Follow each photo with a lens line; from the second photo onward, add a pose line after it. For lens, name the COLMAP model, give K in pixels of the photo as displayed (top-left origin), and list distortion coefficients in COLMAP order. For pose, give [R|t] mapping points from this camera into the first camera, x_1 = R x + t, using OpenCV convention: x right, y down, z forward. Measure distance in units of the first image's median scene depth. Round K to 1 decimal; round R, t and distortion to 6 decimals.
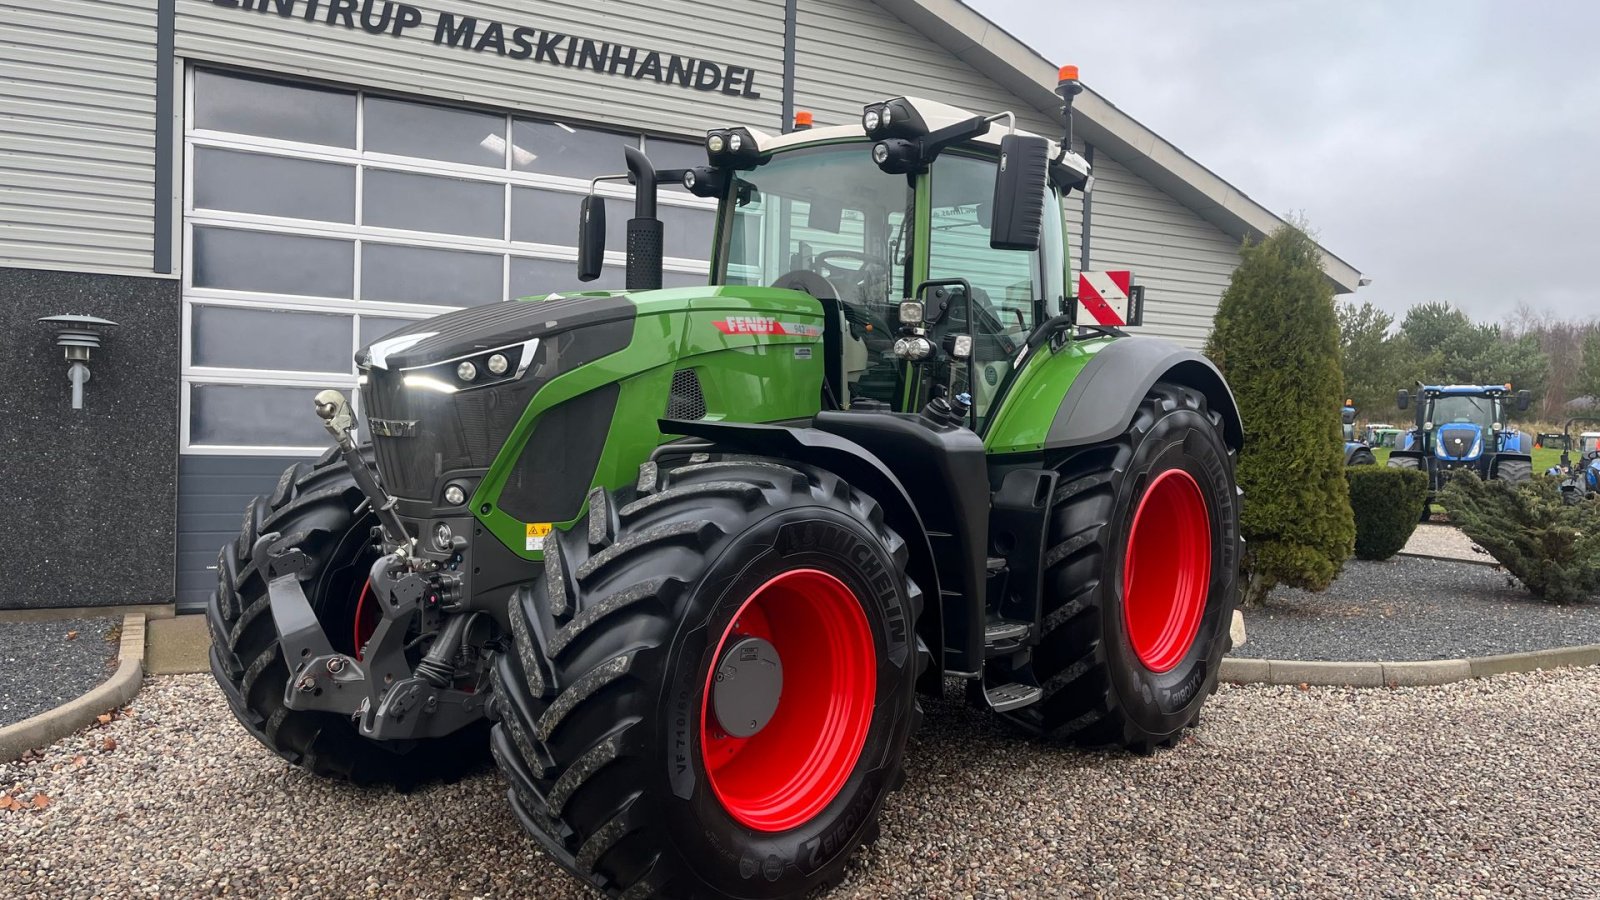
lens RADIAL K [[1207.8, 0, 799.4], [0, 1207.8, 452.4], [0, 0, 1]] dist [0.061738, -0.071684]
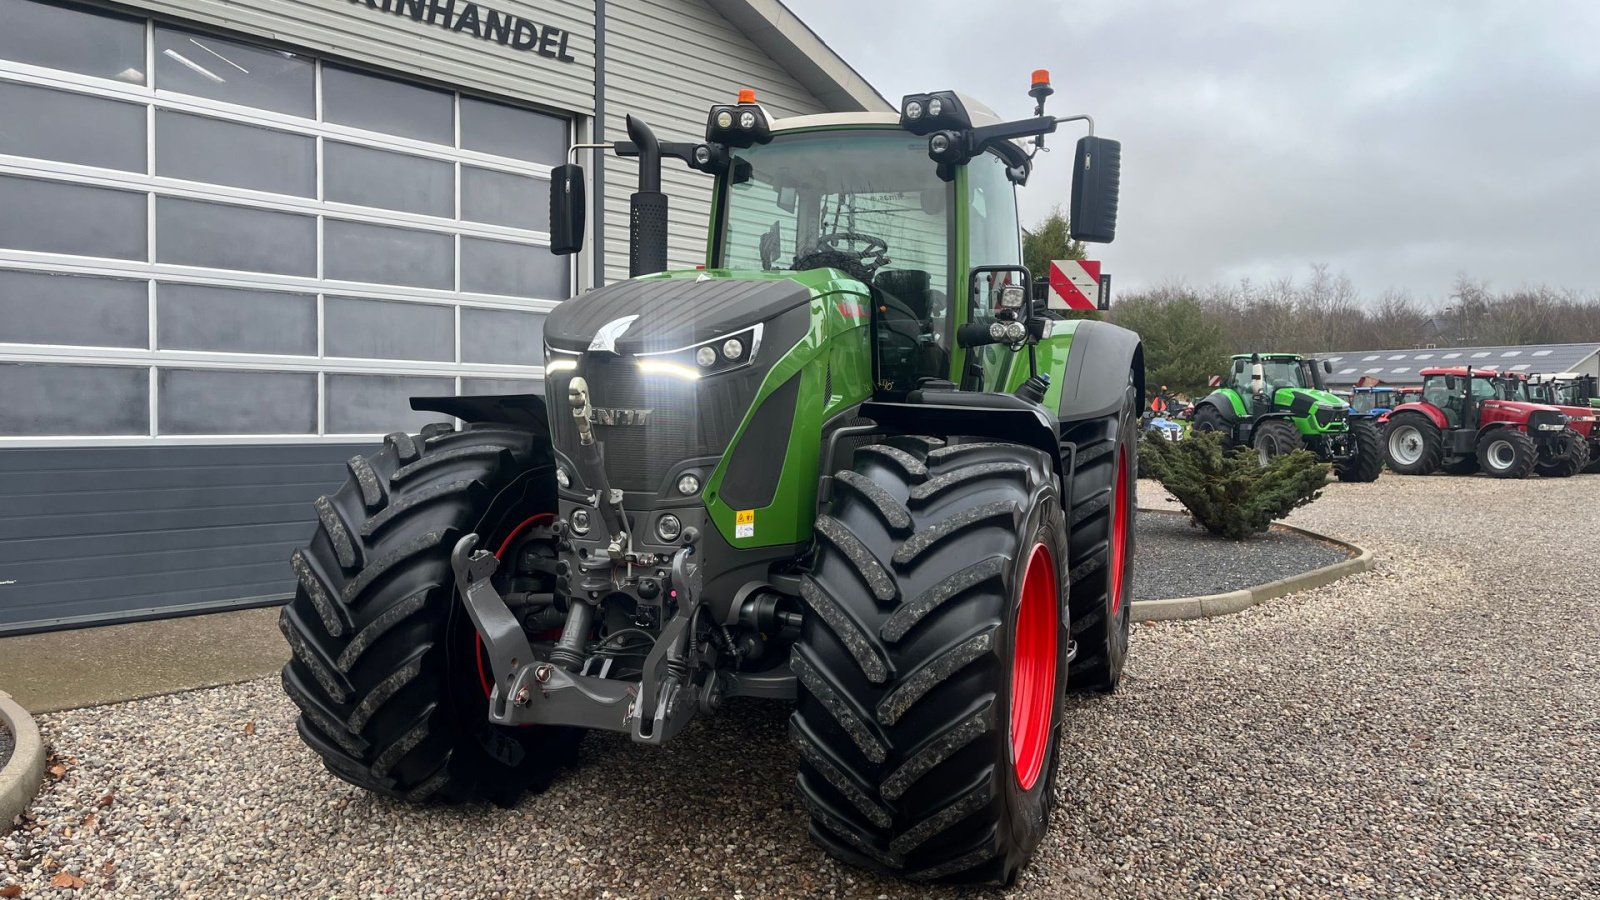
lens RADIAL K [[1207.8, 0, 797.8], [0, 1207.8, 444.6], [0, 0, 1]] dist [0.061738, -0.071684]
pose [[0.937912, -0.026721, 0.345843, -0.238480], [0.020232, 0.999545, 0.022359, -0.007370], [-0.346283, -0.013974, 0.938026, 0.032043]]
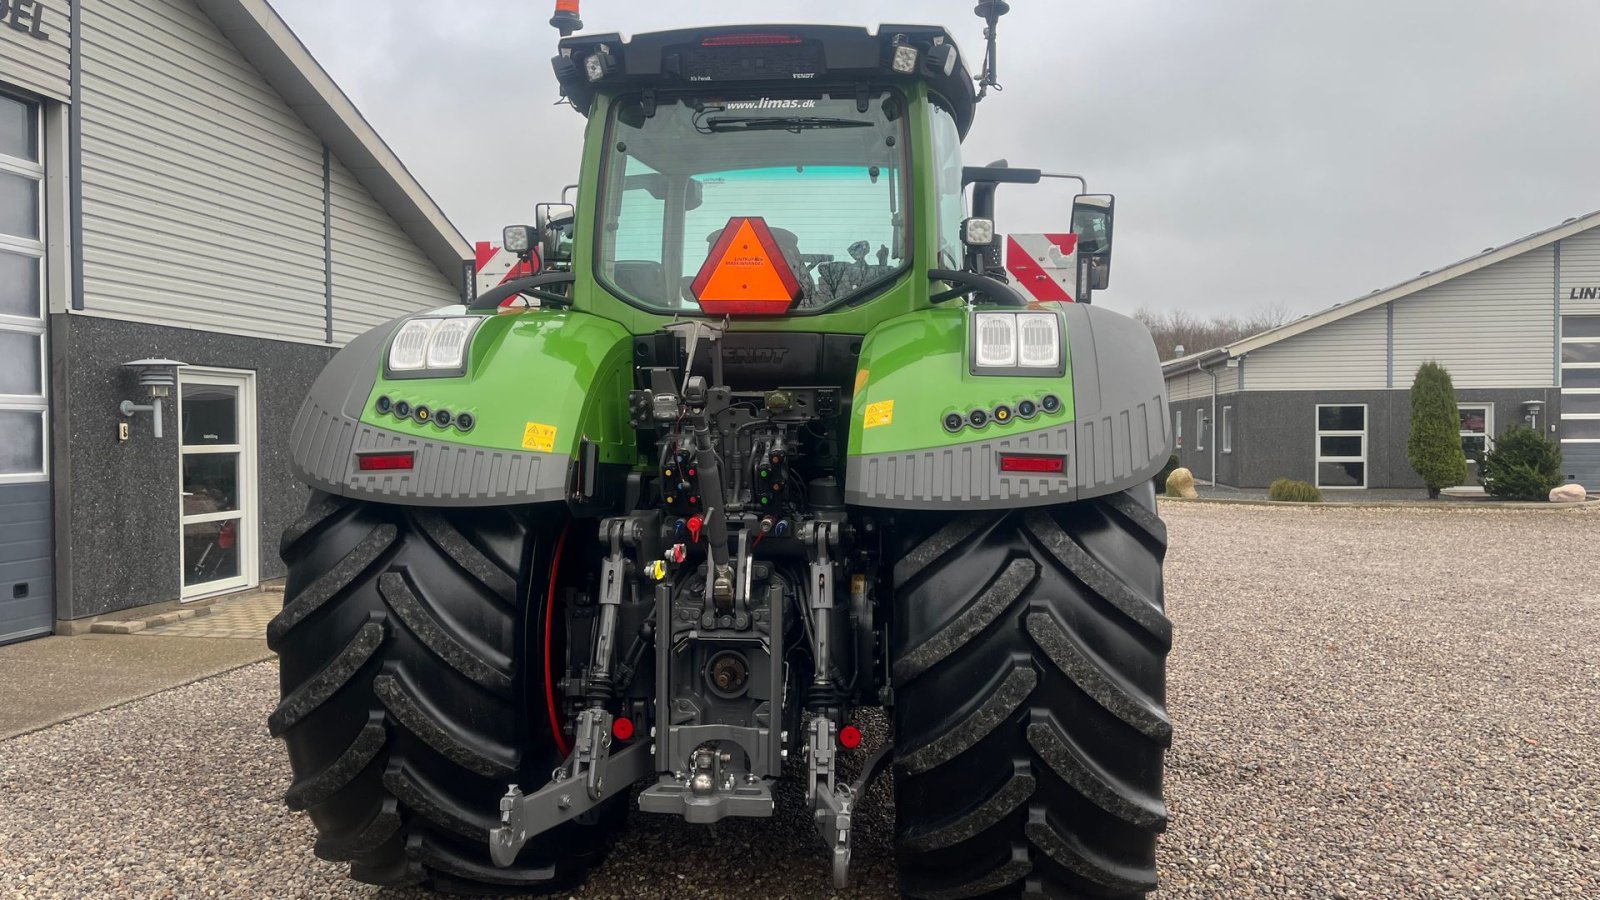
lens RADIAL K [[1207.8, 0, 803.3], [0, 1207.8, 456.9], [0, 0, 1]] dist [0.061738, -0.071684]
pose [[0.596072, -0.046143, 0.801604, -0.464281], [0.034977, 0.998892, 0.031491, -0.019329], [-0.802169, 0.009267, 0.597026, 0.108312]]
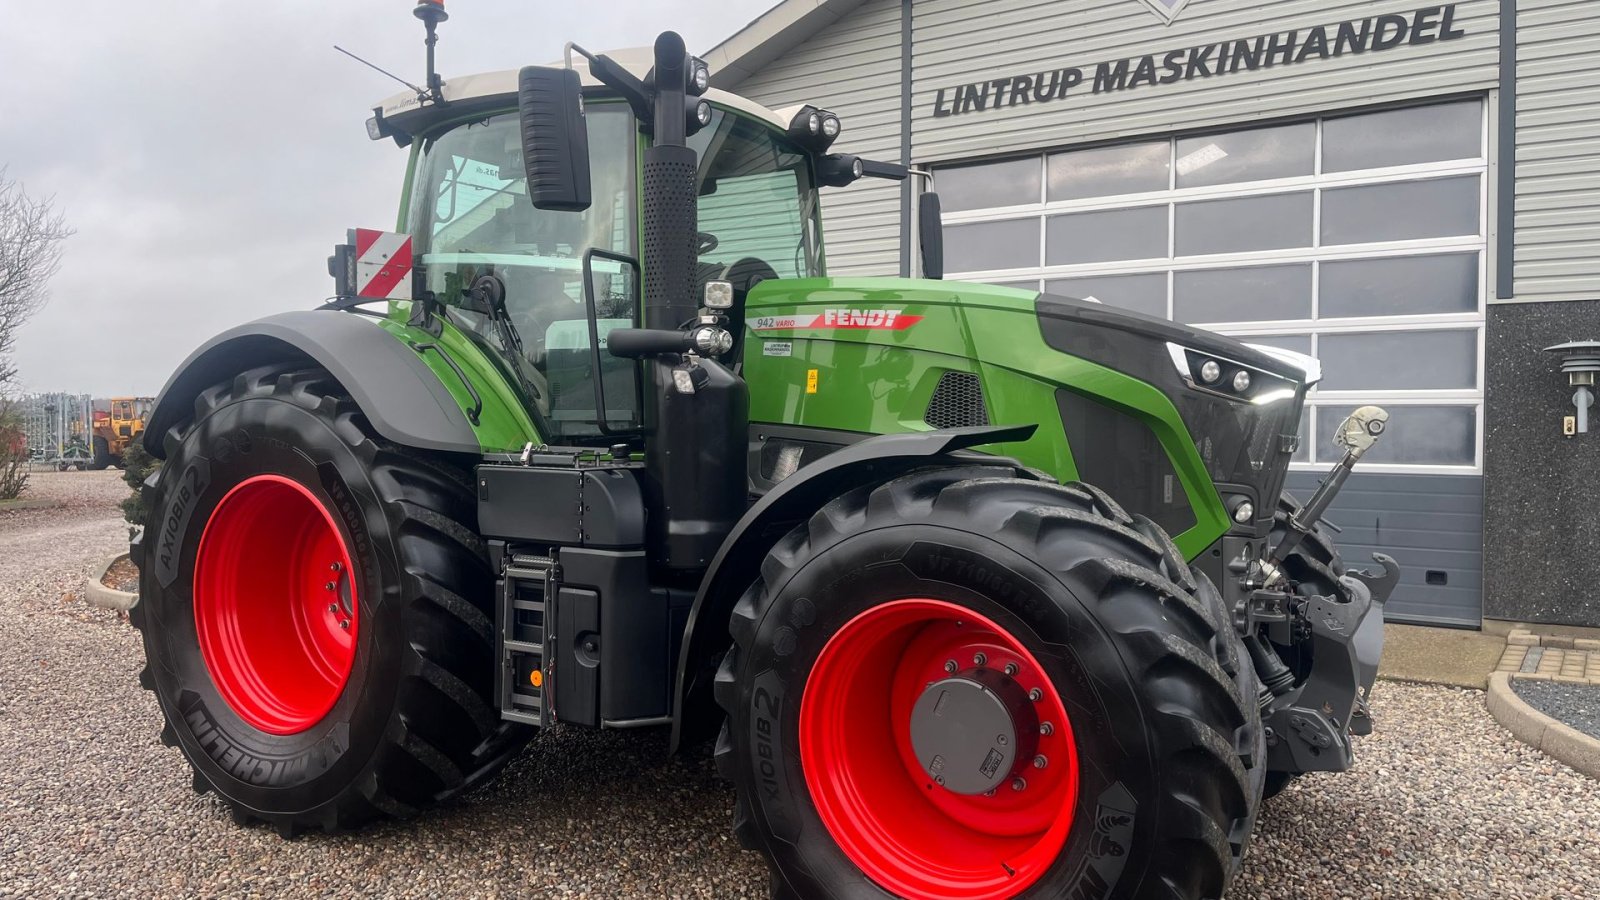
lens RADIAL K [[1207.8, 0, 806.5], [0, 1207.8, 448.1], [0, 0, 1]] dist [0.061738, -0.071684]
pose [[0.488518, -0.009097, -0.872506, 0.543308], [-0.008395, 0.999850, -0.015125, 0.007307], [0.872513, 0.014714, 0.488369, 0.234742]]
